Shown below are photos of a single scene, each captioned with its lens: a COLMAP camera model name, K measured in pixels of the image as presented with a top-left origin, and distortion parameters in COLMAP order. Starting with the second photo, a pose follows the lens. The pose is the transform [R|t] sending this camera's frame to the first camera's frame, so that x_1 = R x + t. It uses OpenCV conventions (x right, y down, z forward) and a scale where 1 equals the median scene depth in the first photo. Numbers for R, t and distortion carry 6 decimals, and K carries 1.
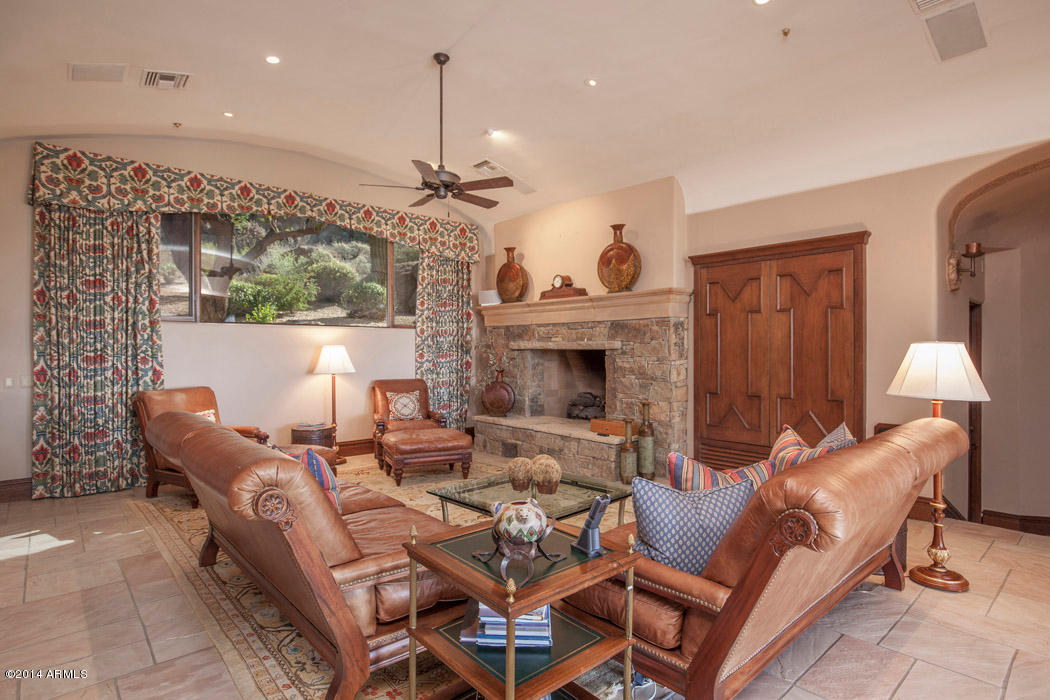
lens RADIAL K [[552.8, 0, 523.8], [0, 552.8, 350.0], [0, 0, 1]] dist [0.003382, 0.000943]
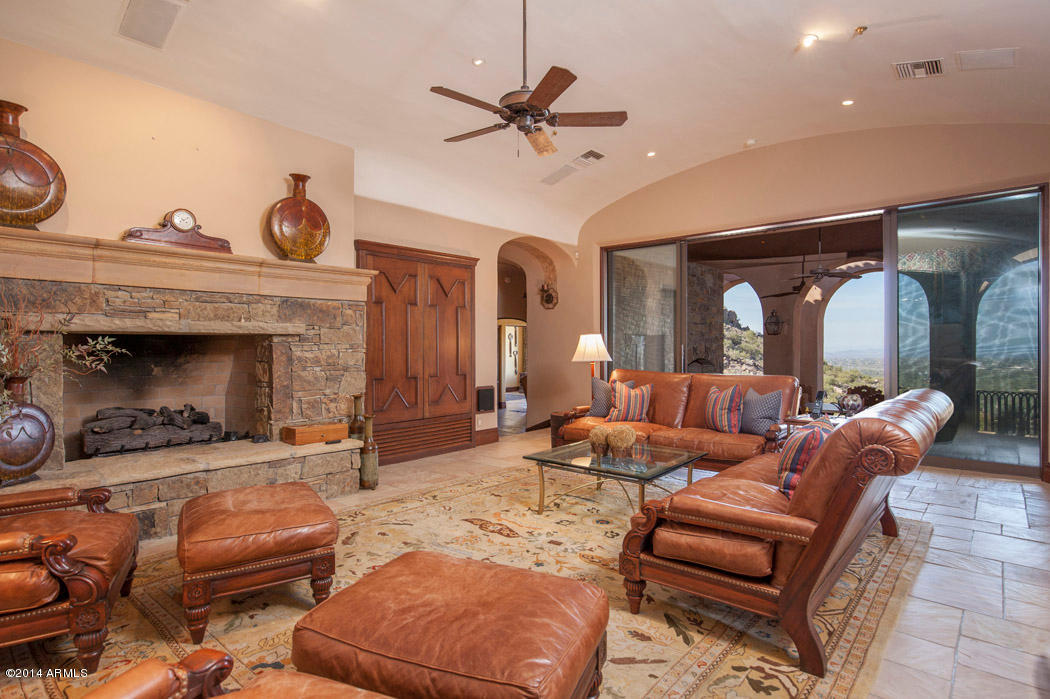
lens RADIAL K [[552.8, 0, 526.6], [0, 552.8, 346.5], [0, 0, 1]] dist [0.003382, 0.000943]
pose [[-0.144784, -0.006749, 0.989440, -0.659724], [-0.002685, 0.999976, 0.006427, 0.009283], [-0.989460, -0.001726, -0.144799, 0.815400]]
